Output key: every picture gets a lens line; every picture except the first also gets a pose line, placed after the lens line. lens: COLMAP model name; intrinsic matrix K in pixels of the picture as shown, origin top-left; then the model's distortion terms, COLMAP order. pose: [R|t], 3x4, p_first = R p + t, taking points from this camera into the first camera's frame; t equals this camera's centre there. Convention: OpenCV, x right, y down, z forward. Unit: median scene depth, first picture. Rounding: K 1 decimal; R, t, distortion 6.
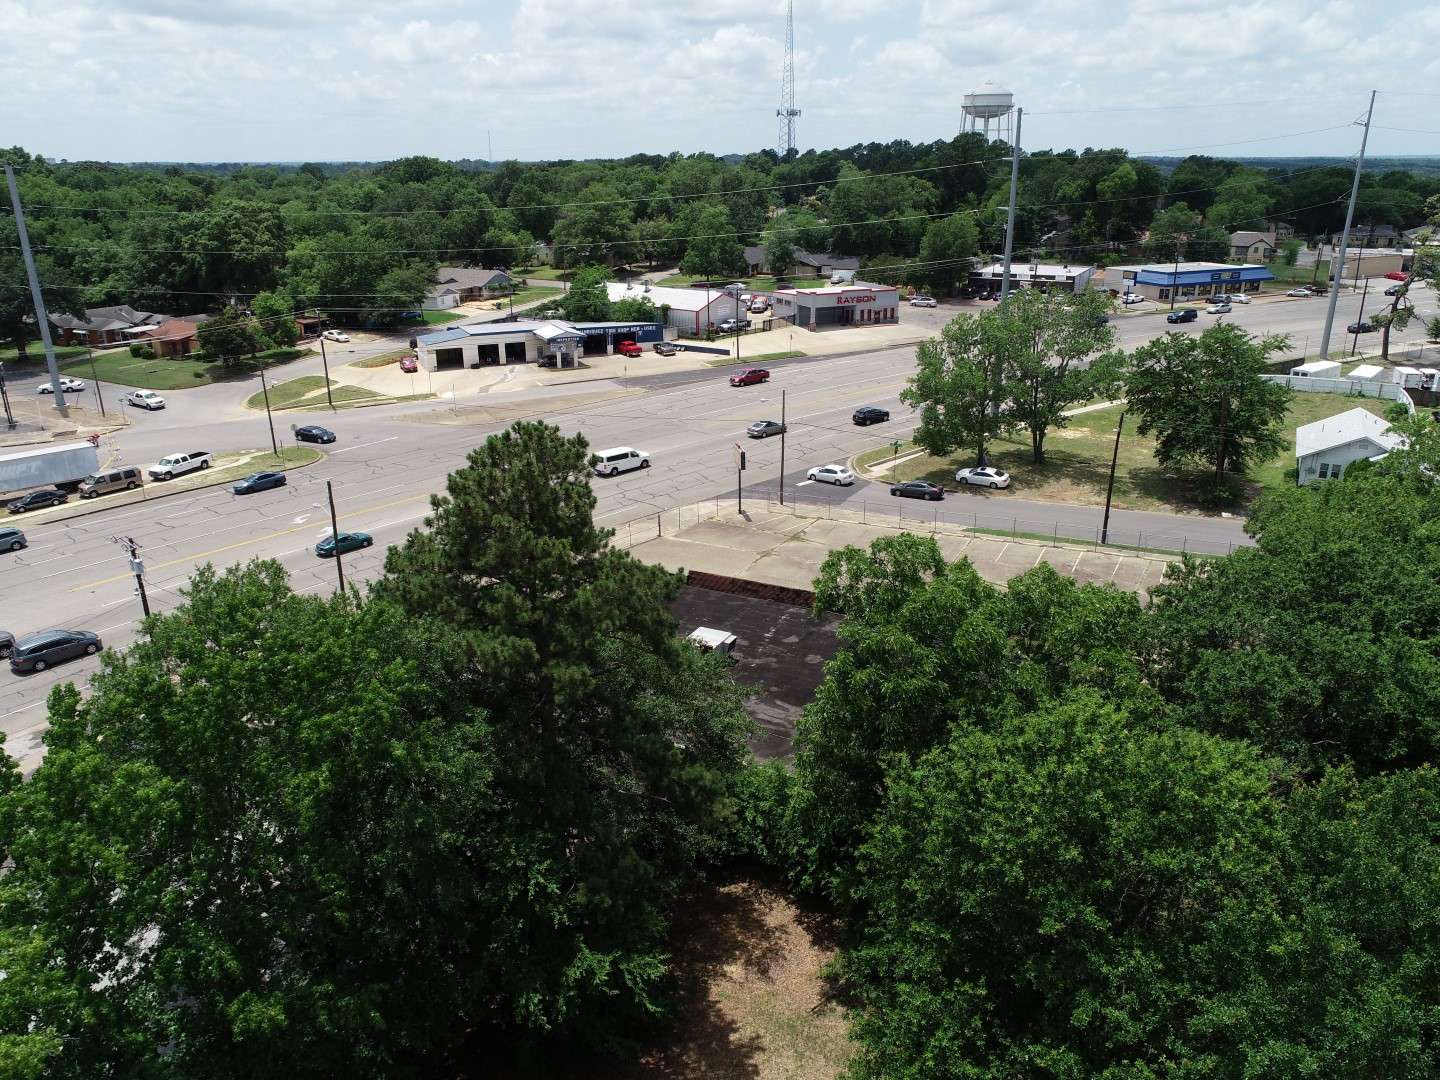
lens RADIAL K [[1080.5, 0, 720.0], [0, 1080.5, 540.0], [0, 0, 1]] dist [0.000624, 0.001439]
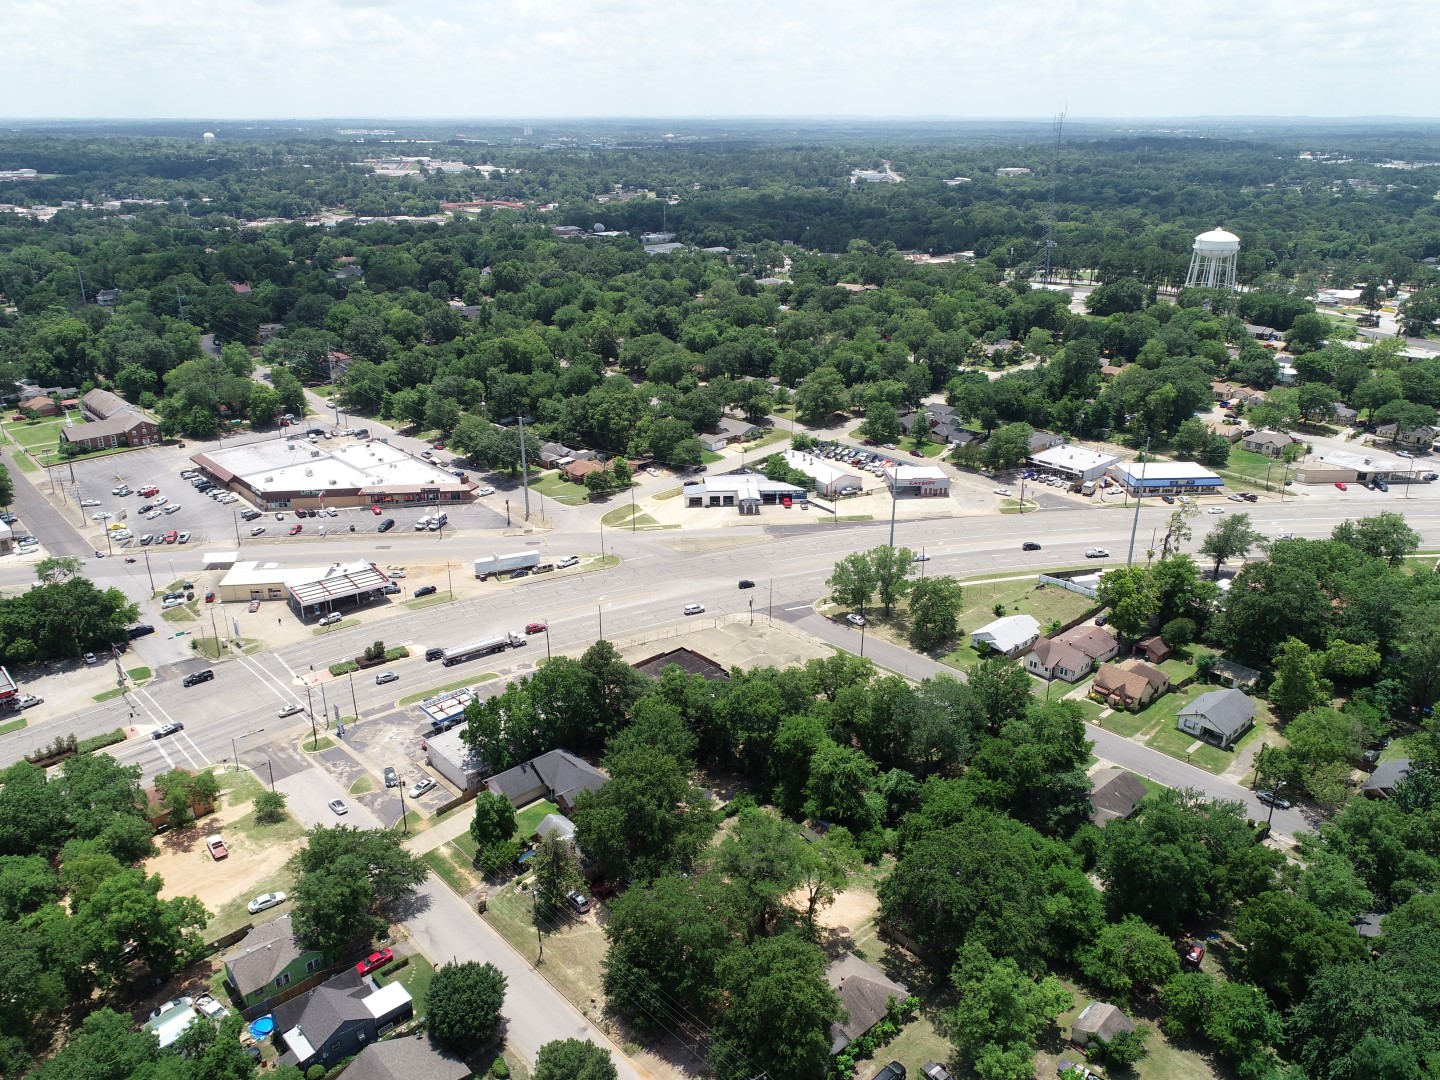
lens RADIAL K [[1059.6, 0, 713.9], [0, 1059.6, 561.7], [0, 0, 1]] dist [-0.023299, -0.001871]
pose [[0.932872, 0.139626, -0.332045, 0.451928], [-0.121252, 0.989744, 0.075534, -0.206413], [0.339186, -0.030203, 0.940234, -0.854186]]
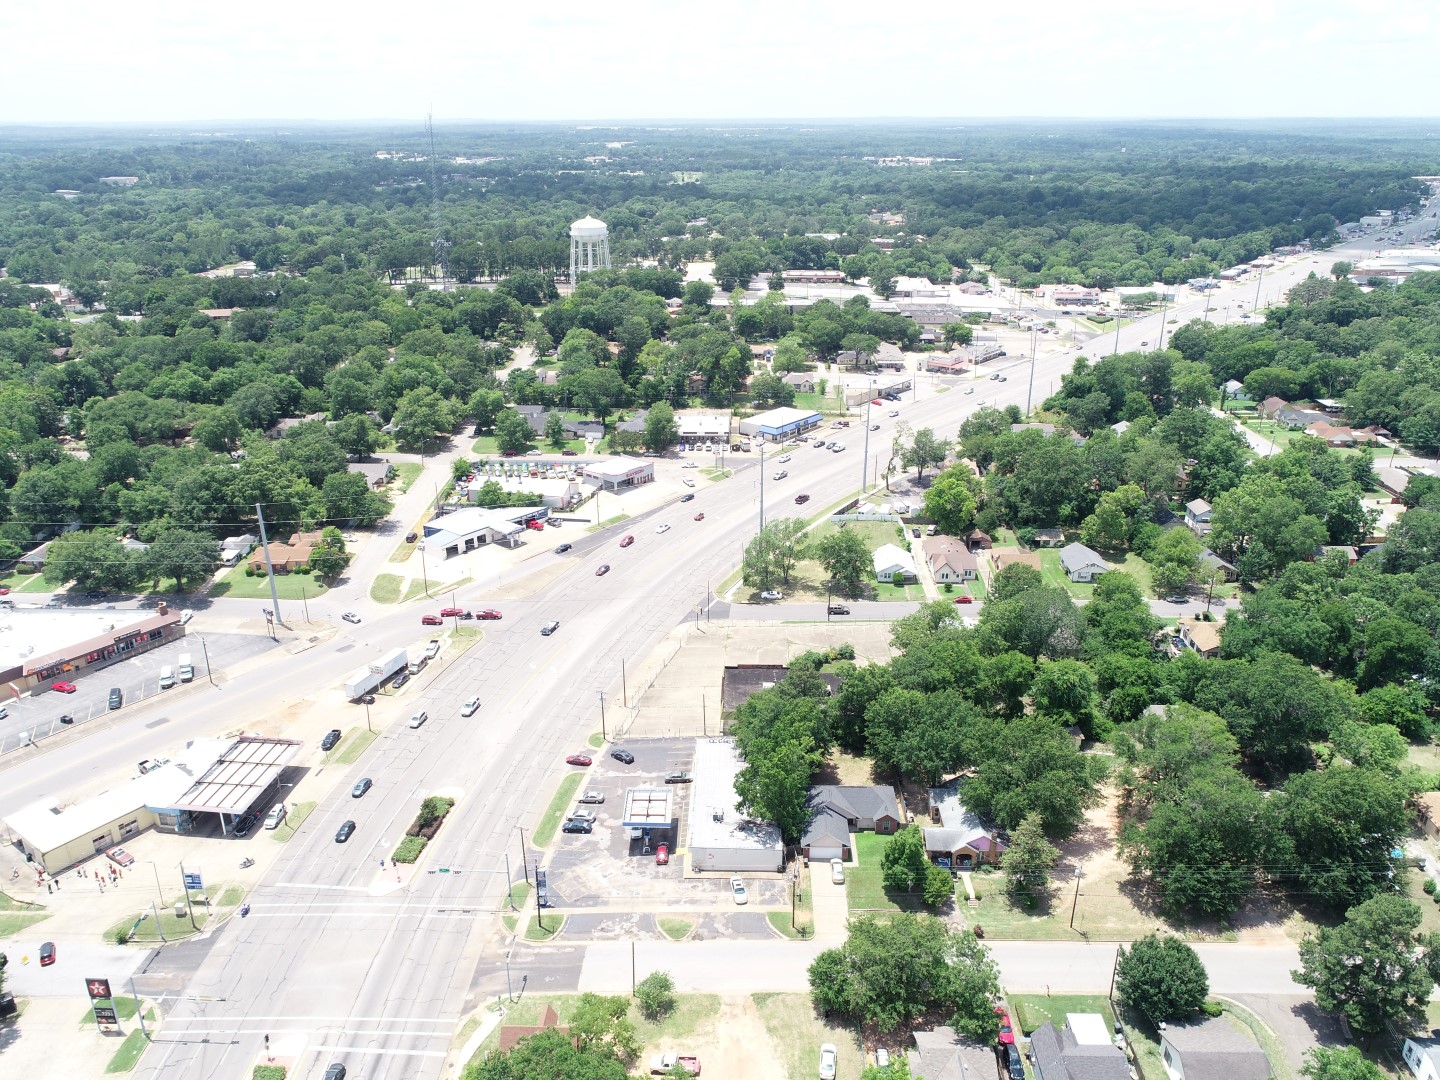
lens RADIAL K [[1059.6, 0, 713.9], [0, 1059.6, 561.7], [0, 0, 1]] dist [-0.023299, -0.001871]
pose [[0.906632, -0.163599, 0.388913, -0.532579], [0.143007, 0.986357, 0.081542, -0.226775], [-0.396948, -0.018311, 0.917659, -0.788523]]
